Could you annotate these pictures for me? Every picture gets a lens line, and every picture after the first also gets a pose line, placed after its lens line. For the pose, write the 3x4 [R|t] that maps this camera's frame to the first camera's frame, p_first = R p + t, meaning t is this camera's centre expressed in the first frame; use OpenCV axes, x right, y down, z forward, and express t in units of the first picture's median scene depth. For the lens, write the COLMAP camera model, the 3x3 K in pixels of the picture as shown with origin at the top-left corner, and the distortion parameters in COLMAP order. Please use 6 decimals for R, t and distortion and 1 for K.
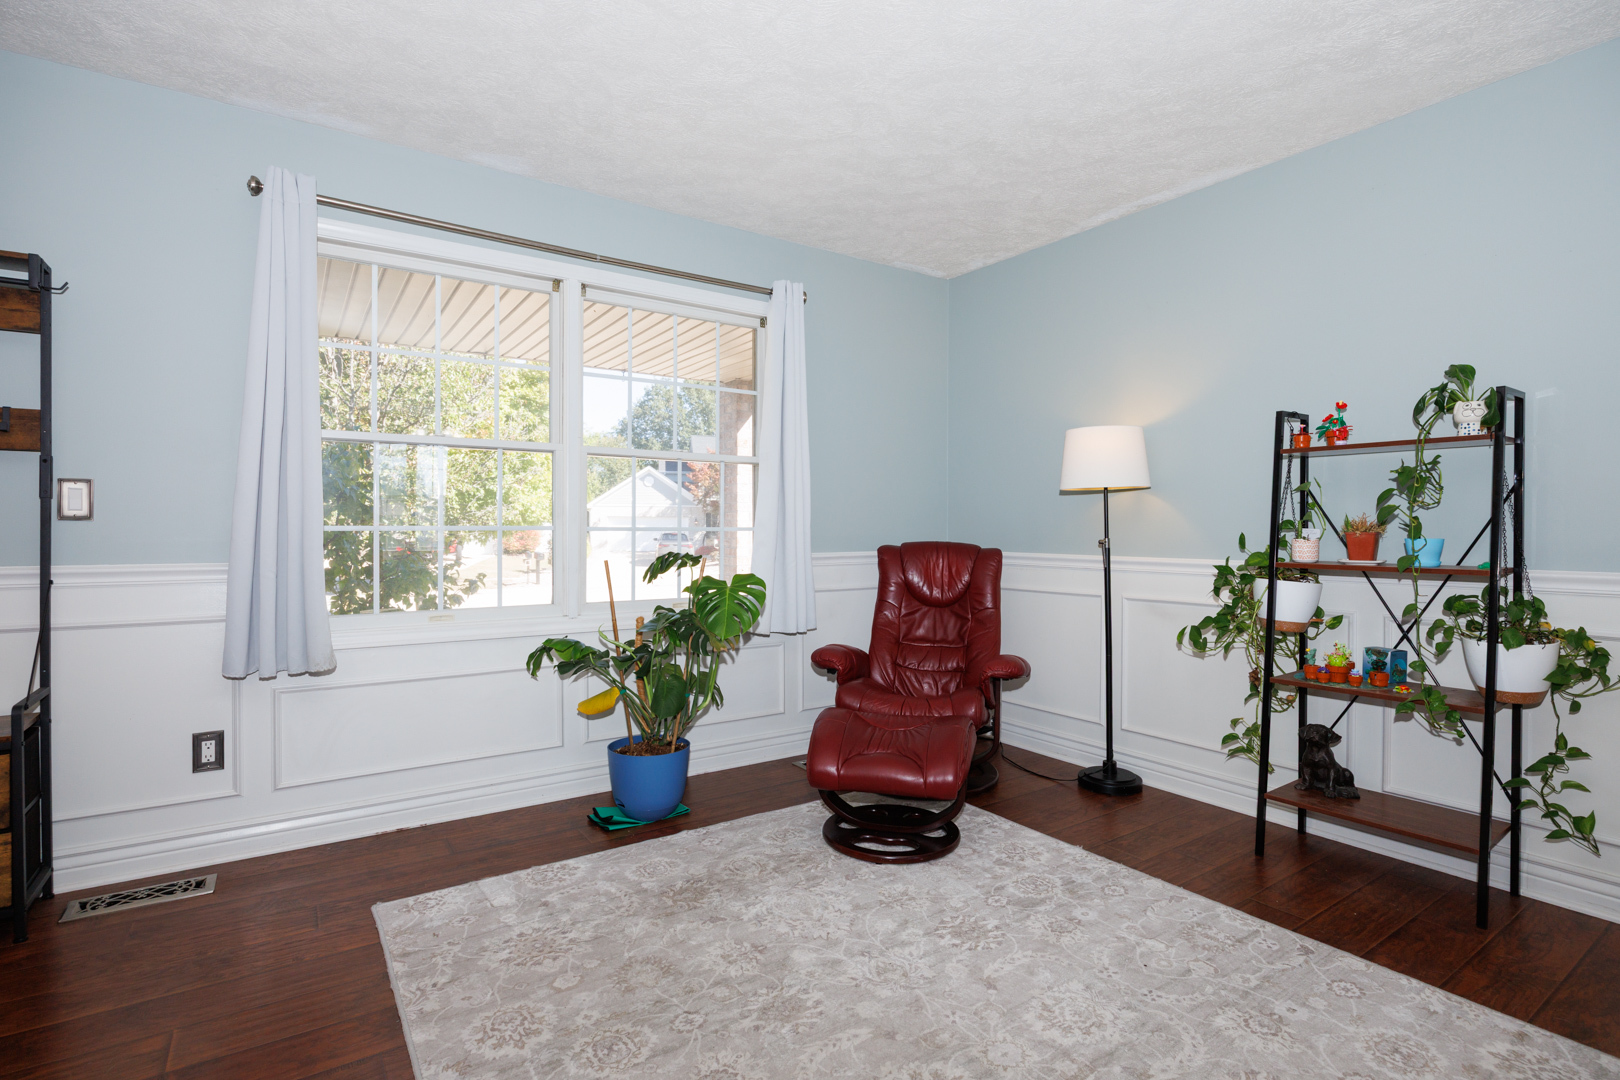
lens RADIAL K [[780.4, 0, 823.7], [0, 780.4, 536.8], [0, 0, 1]] dist [-0.010538, -0.000345]
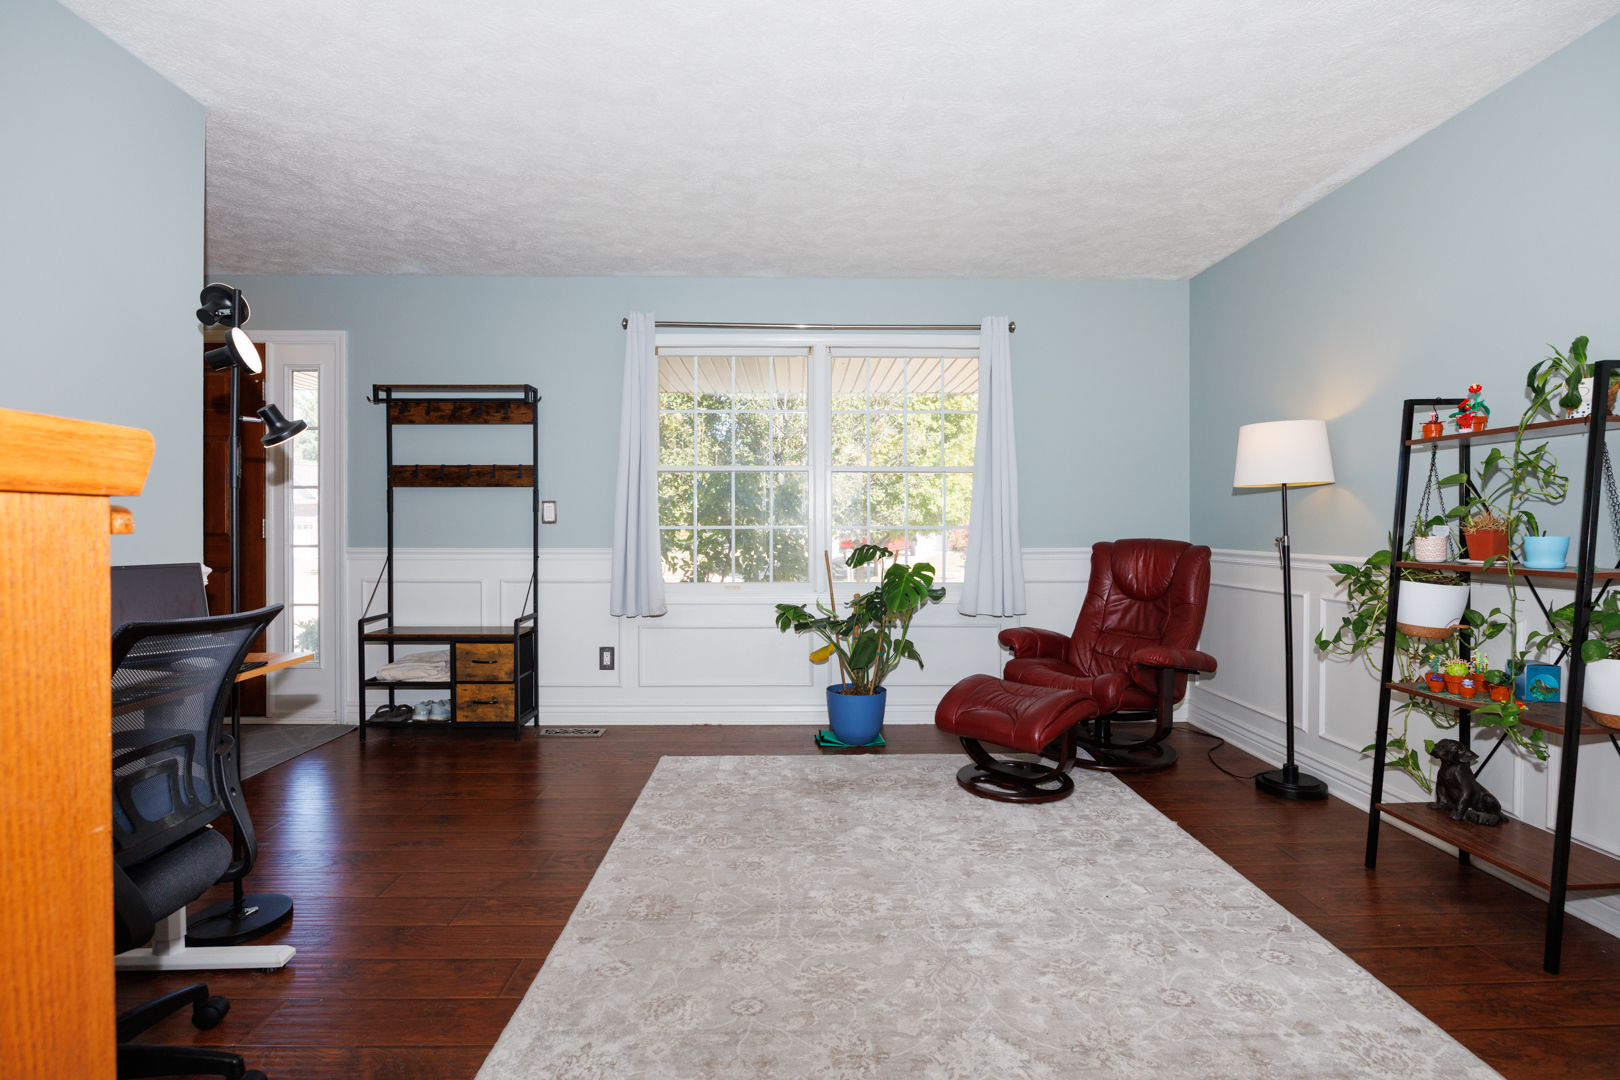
lens RADIAL K [[780.4, 0, 823.7], [0, 780.4, 536.8], [0, 0, 1]] dist [-0.010538, -0.000345]
pose [[0.835590, 0.003583, -0.549342, 0.516529], [-0.002607, 0.999993, 0.002557, 0.002663], [0.549347, -0.000705, 0.835594, -0.165176]]
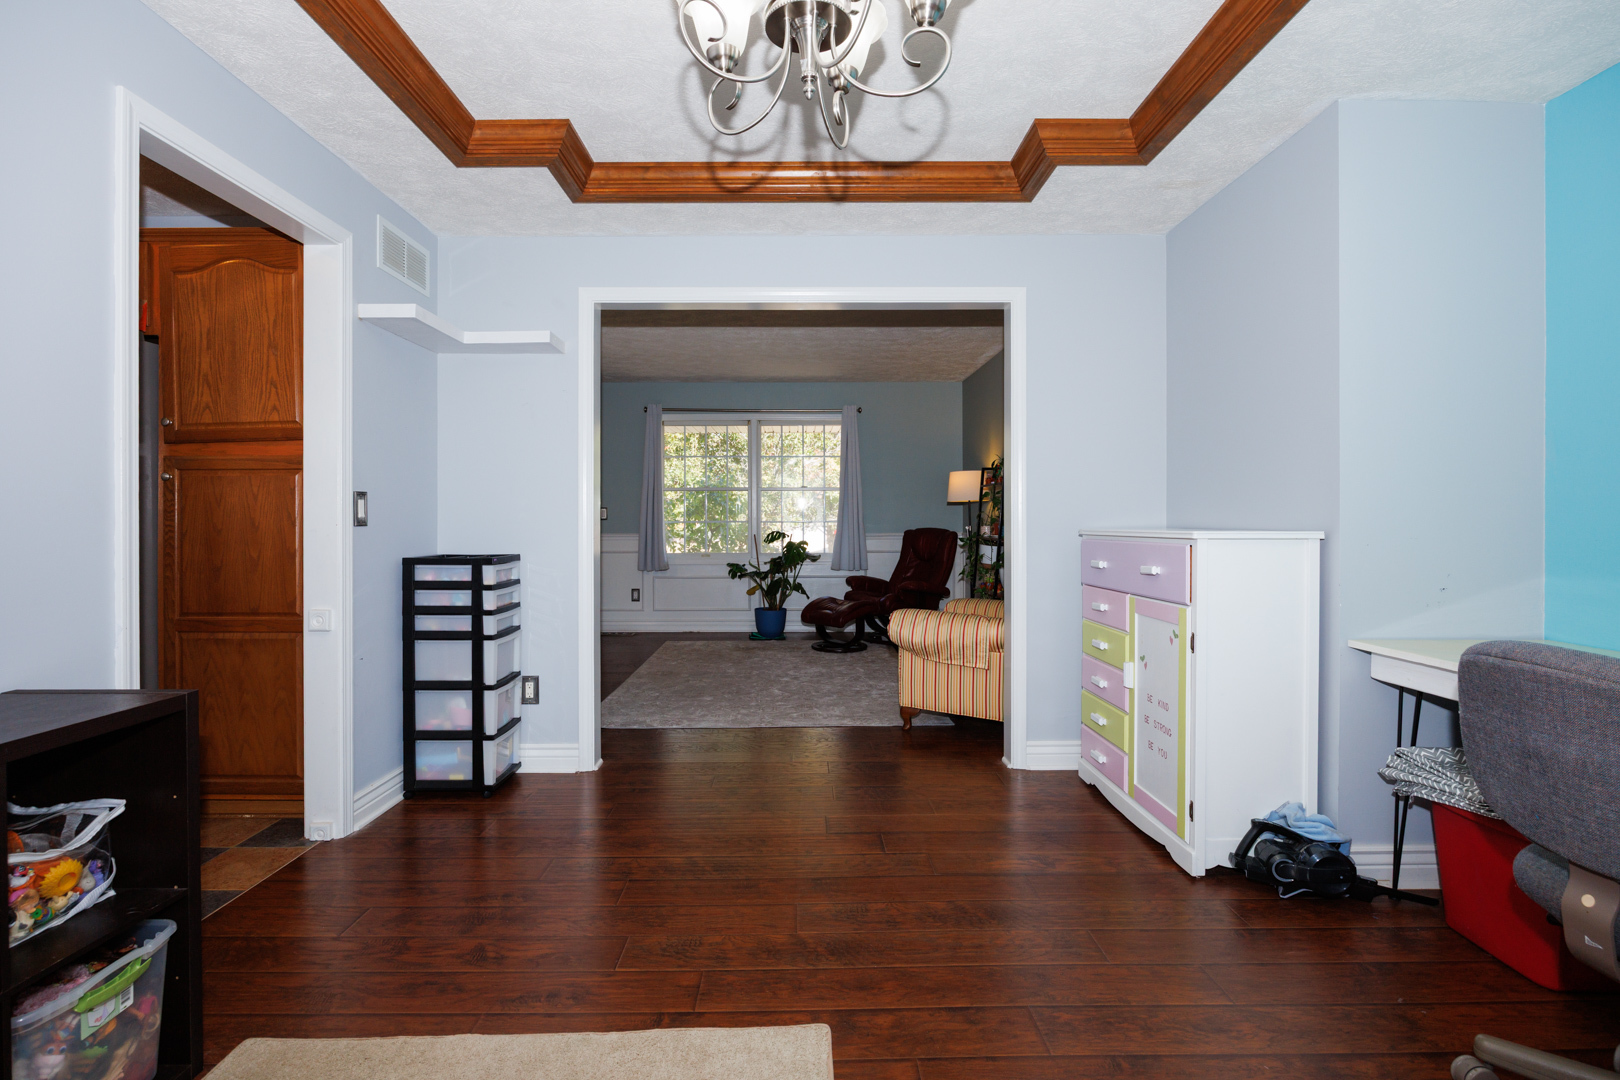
lens RADIAL K [[794.8, 0, 808.2], [0, 794.8, 531.1], [0, 0, 1]] dist [-0.011151, 0.000319]
pose [[0.821464, 0.001801, -0.570257, 1.471114], [-0.000181, 0.999996, 0.002898, 0.012604], [0.570260, -0.002278, 0.821461, -1.127044]]
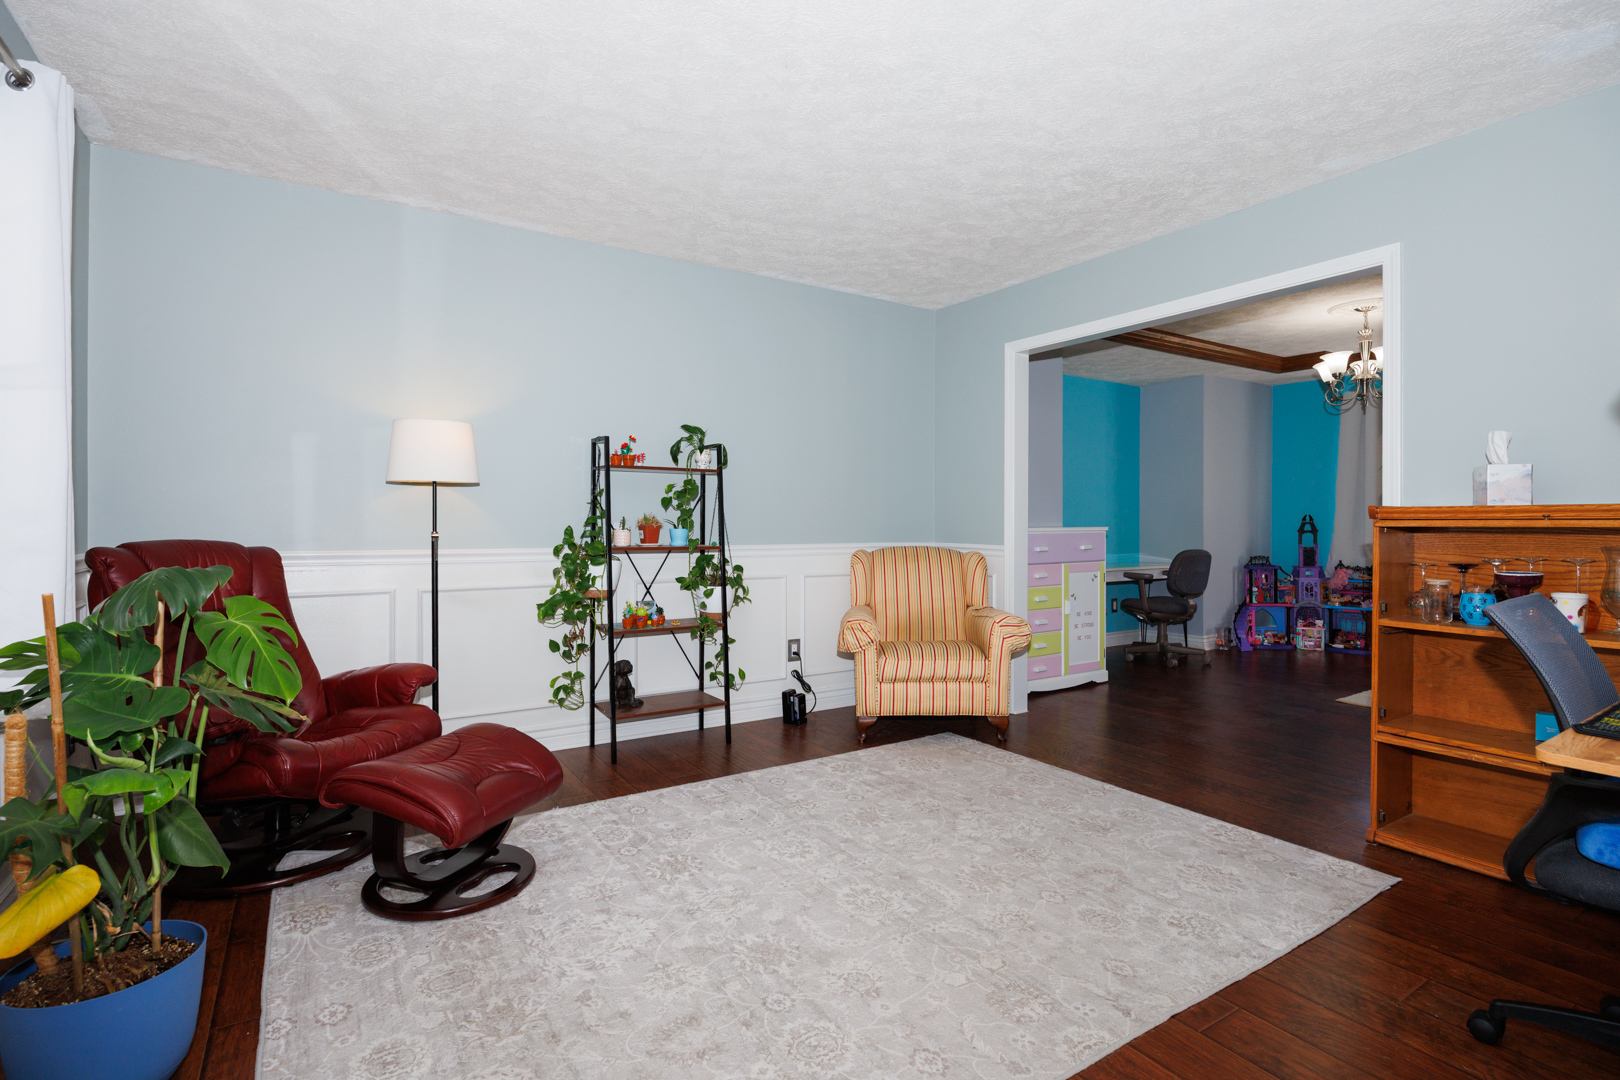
lens RADIAL K [[780.4, 0, 823.7], [0, 780.4, 536.8], [0, 0, 1]] dist [-0.010538, -0.000345]
pose [[0.023475, -0.017105, 0.999578, -0.773493], [0.006069, 0.999838, 0.016967, -0.005624], [-0.999706, 0.005668, 0.023575, 0.593943]]
